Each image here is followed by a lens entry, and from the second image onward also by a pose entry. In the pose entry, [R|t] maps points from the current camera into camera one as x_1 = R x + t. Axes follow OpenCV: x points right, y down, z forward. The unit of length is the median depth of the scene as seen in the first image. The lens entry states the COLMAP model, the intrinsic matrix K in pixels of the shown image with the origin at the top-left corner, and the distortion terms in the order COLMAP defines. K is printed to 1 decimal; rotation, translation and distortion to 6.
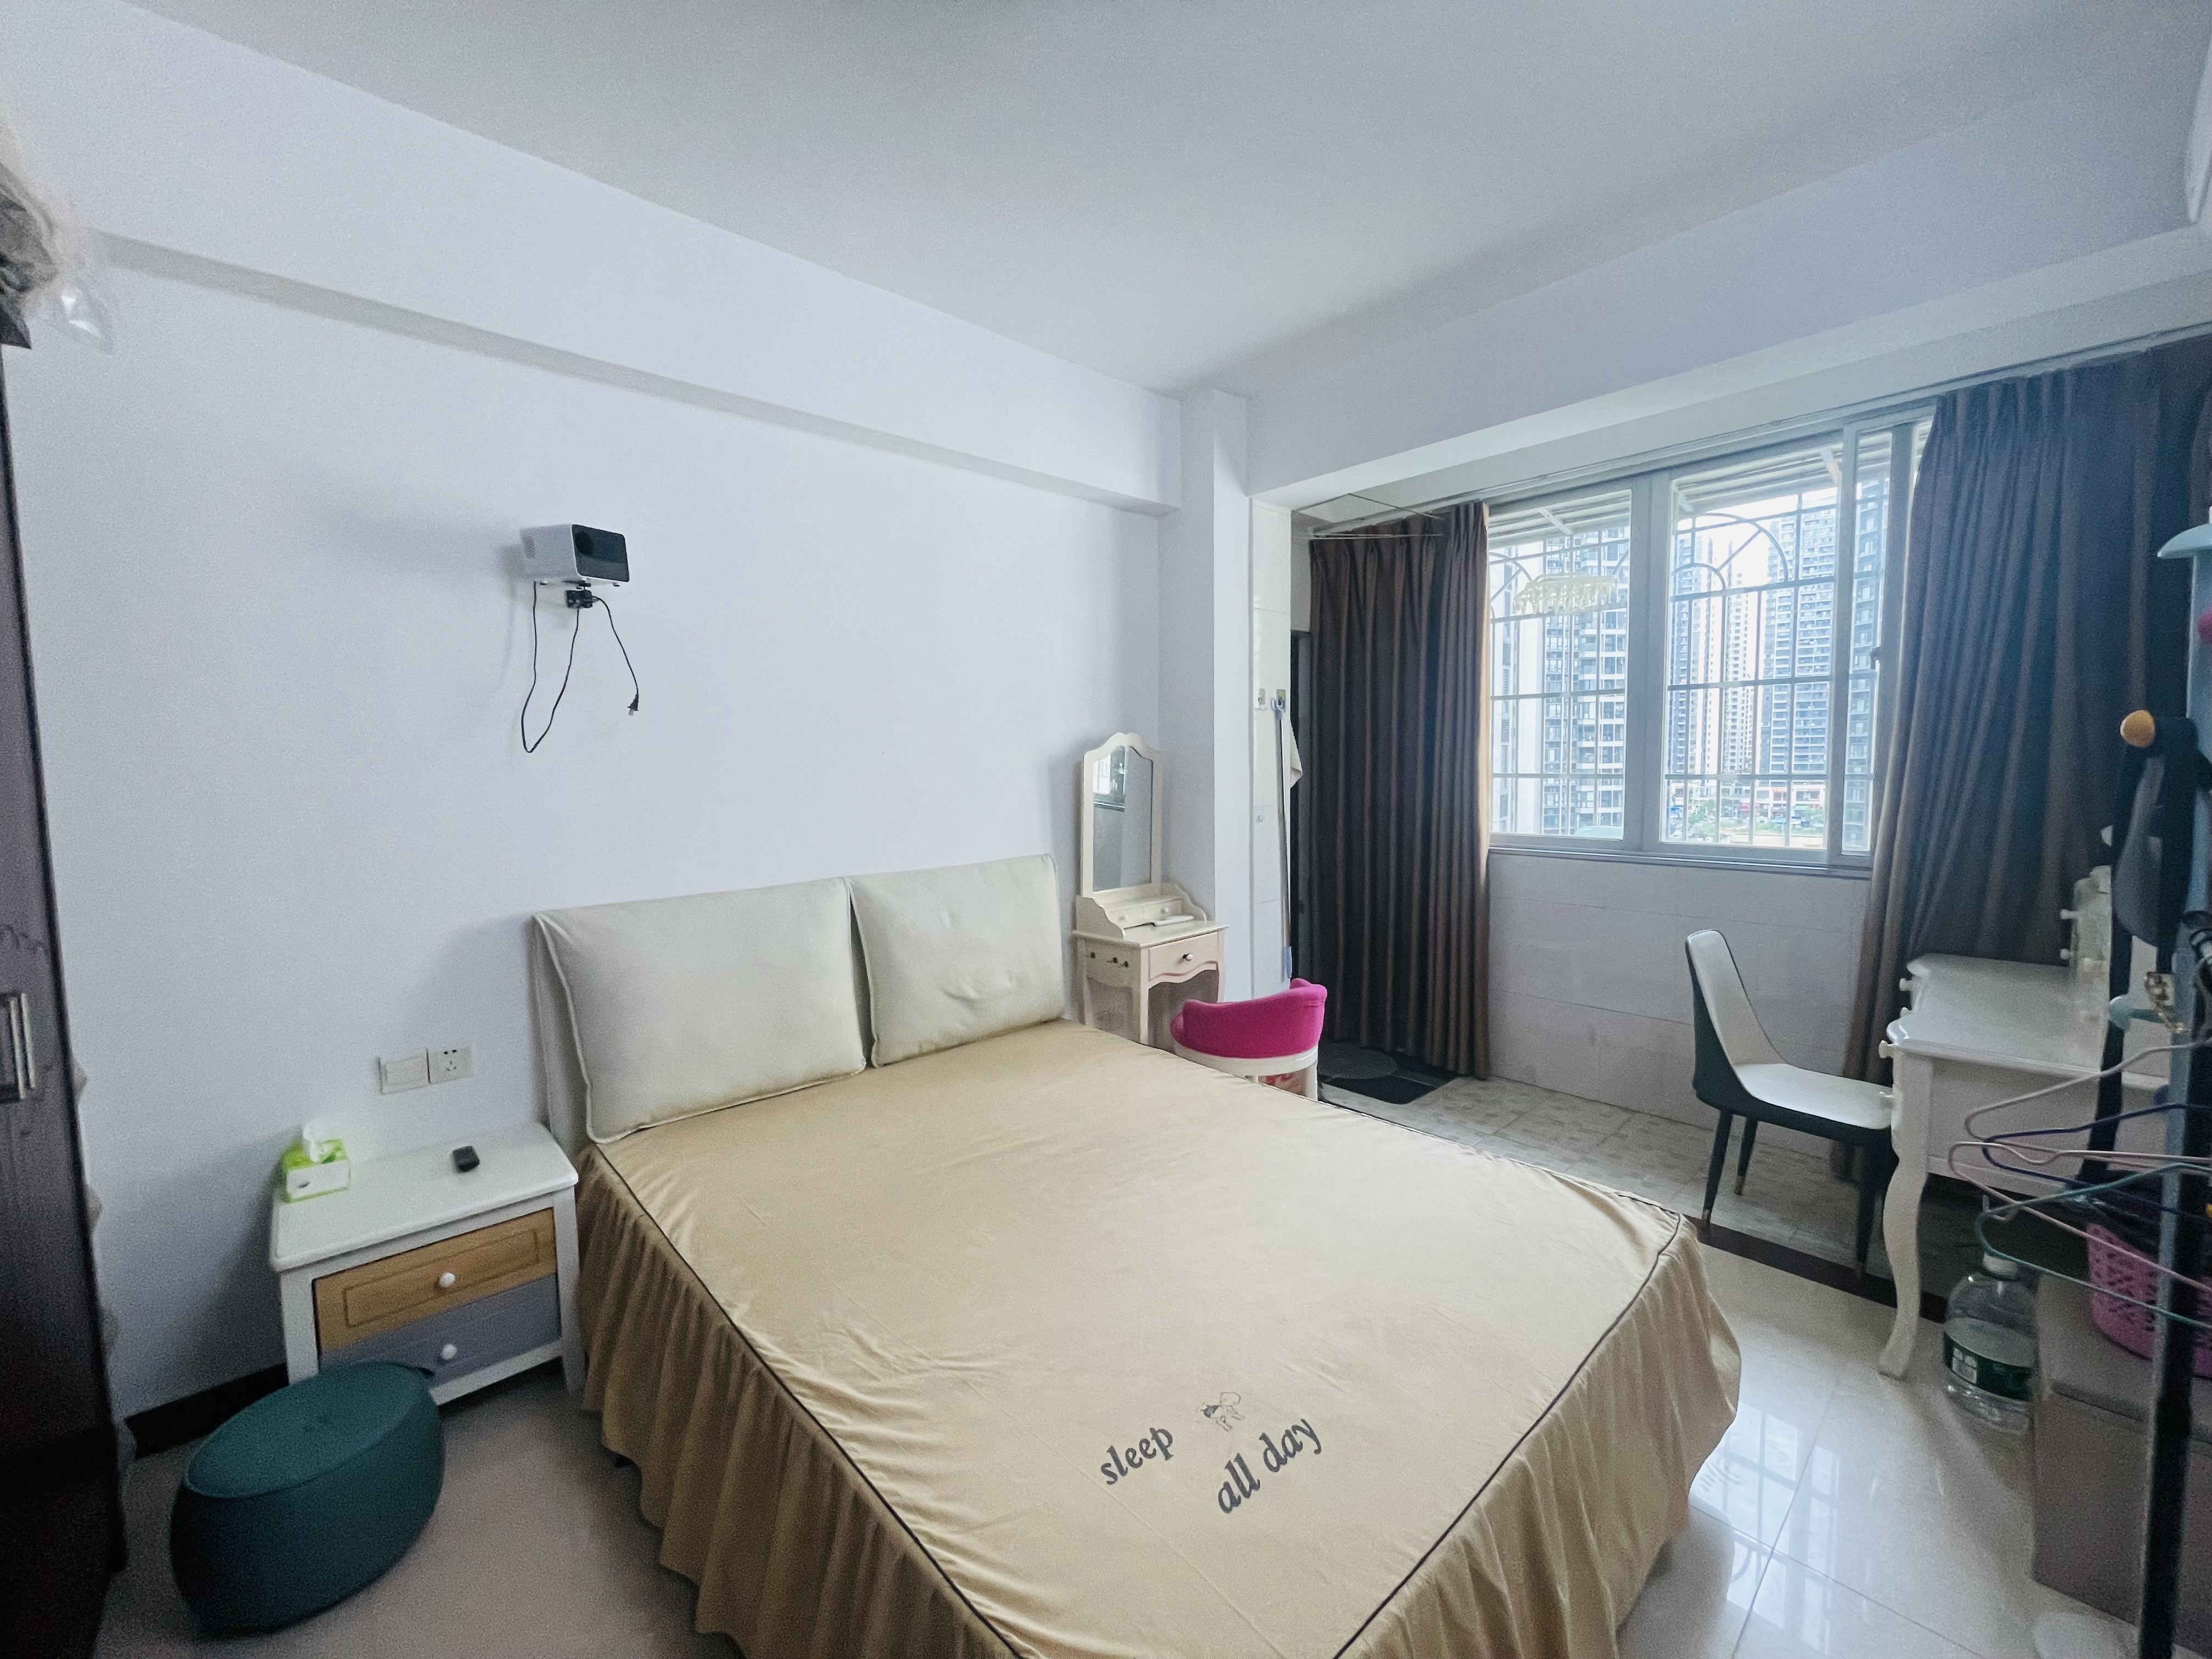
lens RADIAL K [[890.3, 0, 1107.3], [0, 890.3, 822.0], [0, 0, 1]] dist [0.000250, -0.000237]
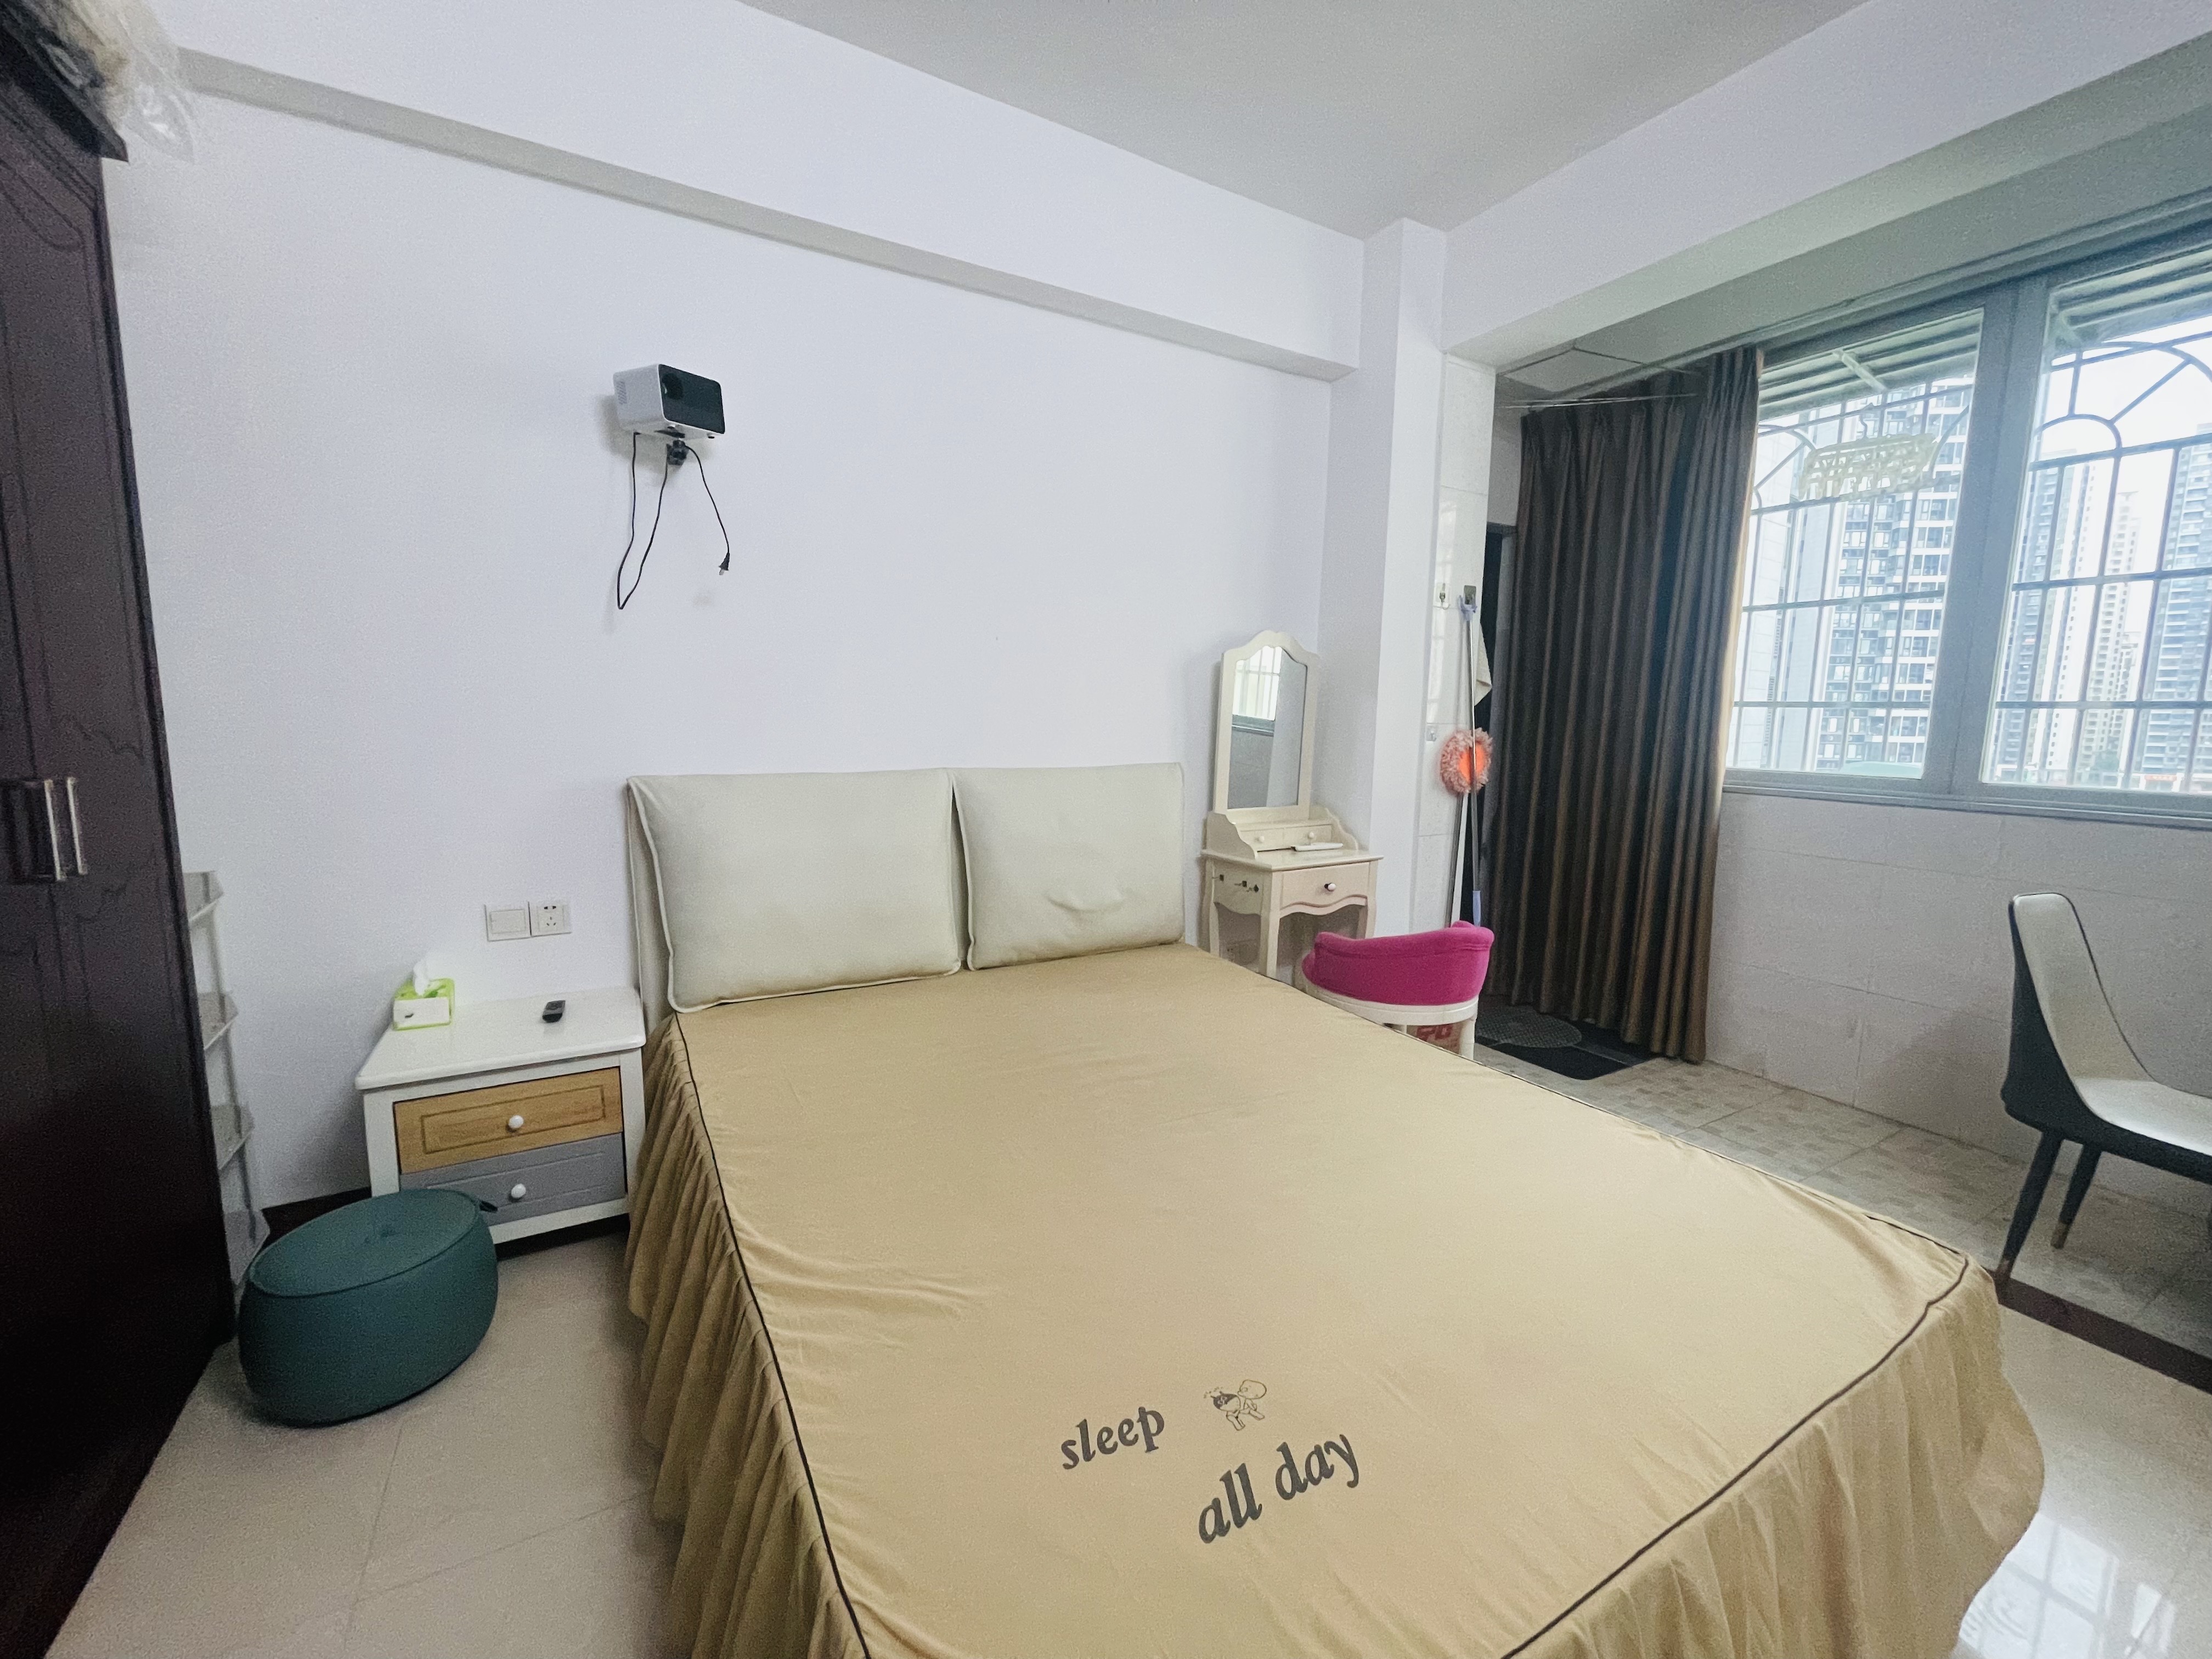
lens RADIAL K [[890.3, 0, 1107.3], [0, 890.3, 822.0], [0, 0, 1]] dist [0.000250, -0.000237]
pose [[0.975153, 0.057601, -0.213915, 0.071246], [-0.046571, 0.997330, 0.056252, 0.057195], [0.216584, -0.044892, 0.975231, 0.115321]]
